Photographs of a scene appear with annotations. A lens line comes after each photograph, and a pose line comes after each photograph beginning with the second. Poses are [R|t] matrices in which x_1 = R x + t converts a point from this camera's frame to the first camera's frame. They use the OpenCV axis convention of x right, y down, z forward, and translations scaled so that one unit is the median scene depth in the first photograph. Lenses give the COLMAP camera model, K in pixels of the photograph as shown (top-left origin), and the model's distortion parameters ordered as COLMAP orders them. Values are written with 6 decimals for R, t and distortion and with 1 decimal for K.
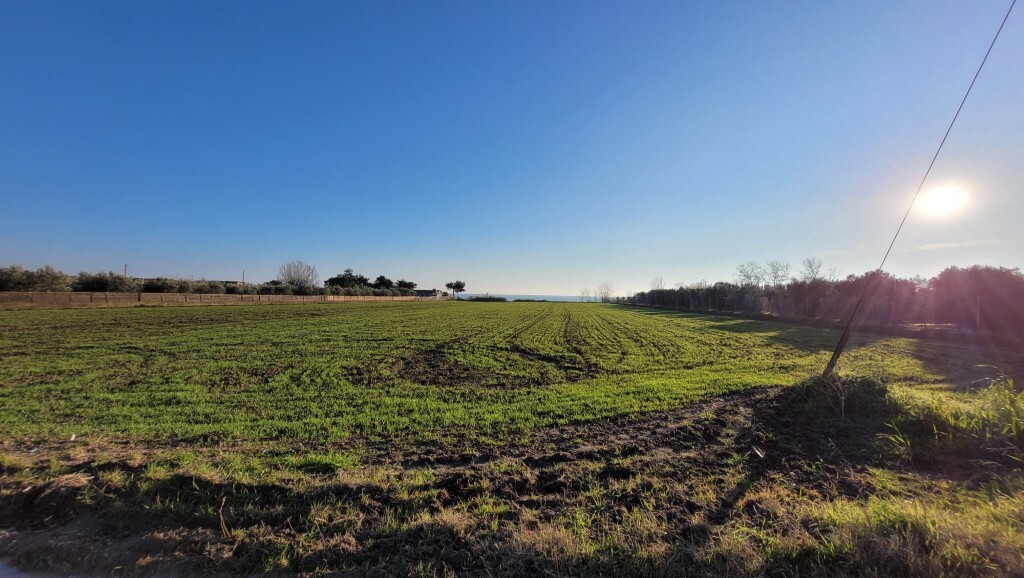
lens RADIAL K [[415.3, 0, 514.4], [0, 415.3, 288.0], [0, 0, 1]] dist [0.019541, 0.000343]
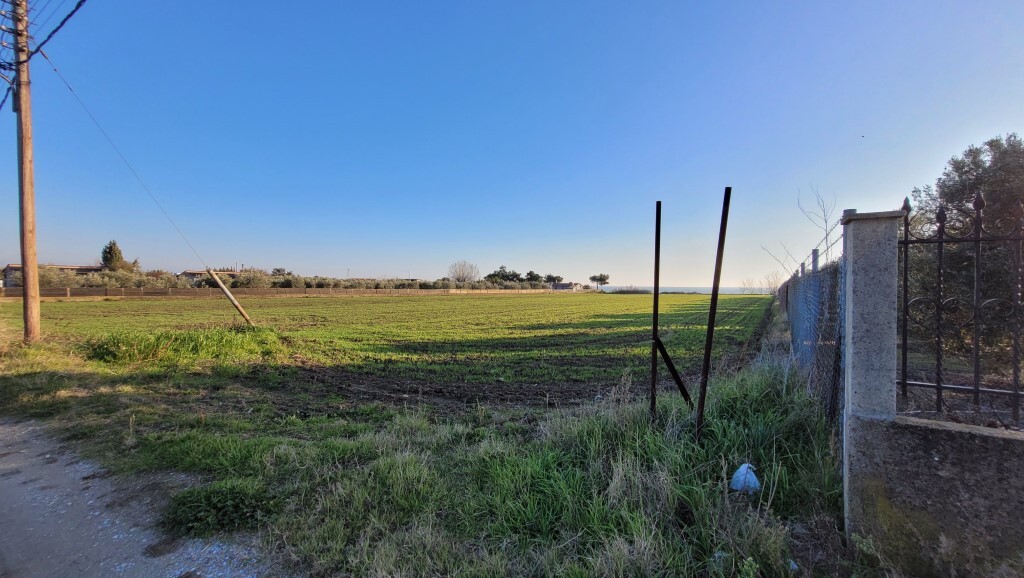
lens RADIAL K [[415.3, 0, 514.0], [0, 415.3, 291.4], [0, 0, 1]] dist [0.019541, 0.000343]
pose [[0.903282, -0.008923, -0.428955, 0.113785], [0.019033, 0.999633, 0.019284, 0.002115], [0.428626, -0.025583, 0.903120, -0.006464]]
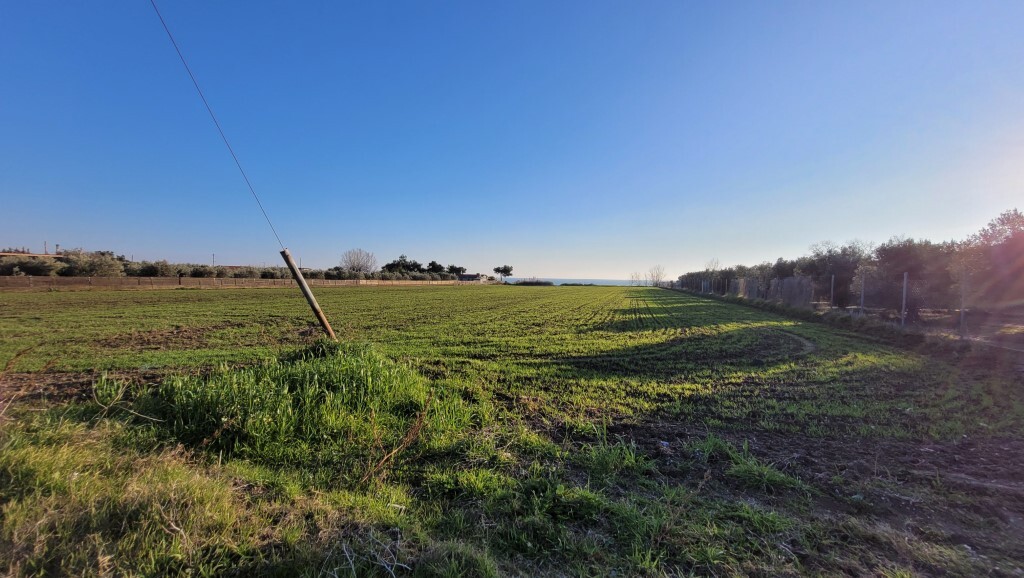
lens RADIAL K [[415.3, 0, 514.2], [0, 415.3, 290.0], [0, 0, 1]] dist [0.019541, 0.000343]
pose [[0.985417, 0.000051, -0.170160, 0.063556], [0.007116, 0.999113, 0.041510, 0.001119], [0.170011, -0.042116, 0.984542, -0.000413]]
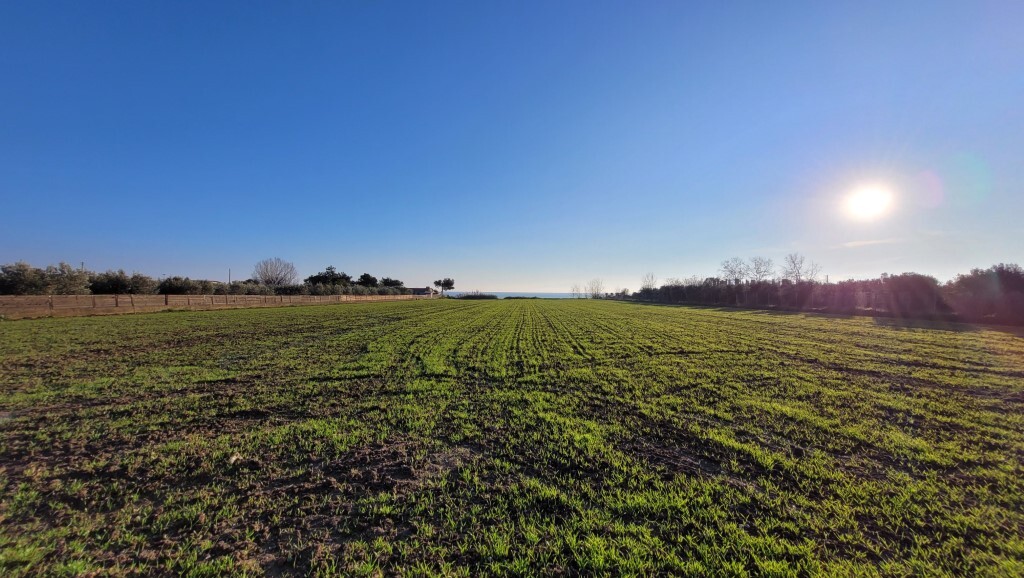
lens RADIAL K [[415.3, 0, 515.4], [0, 415.3, 289.3], [0, 0, 1]] dist [0.019541, 0.000343]
pose [[0.995443, -0.009607, 0.094870, -0.073767], [0.008619, 0.999904, 0.010818, -0.000795], [-0.094964, -0.009951, 0.995431, 0.025351]]
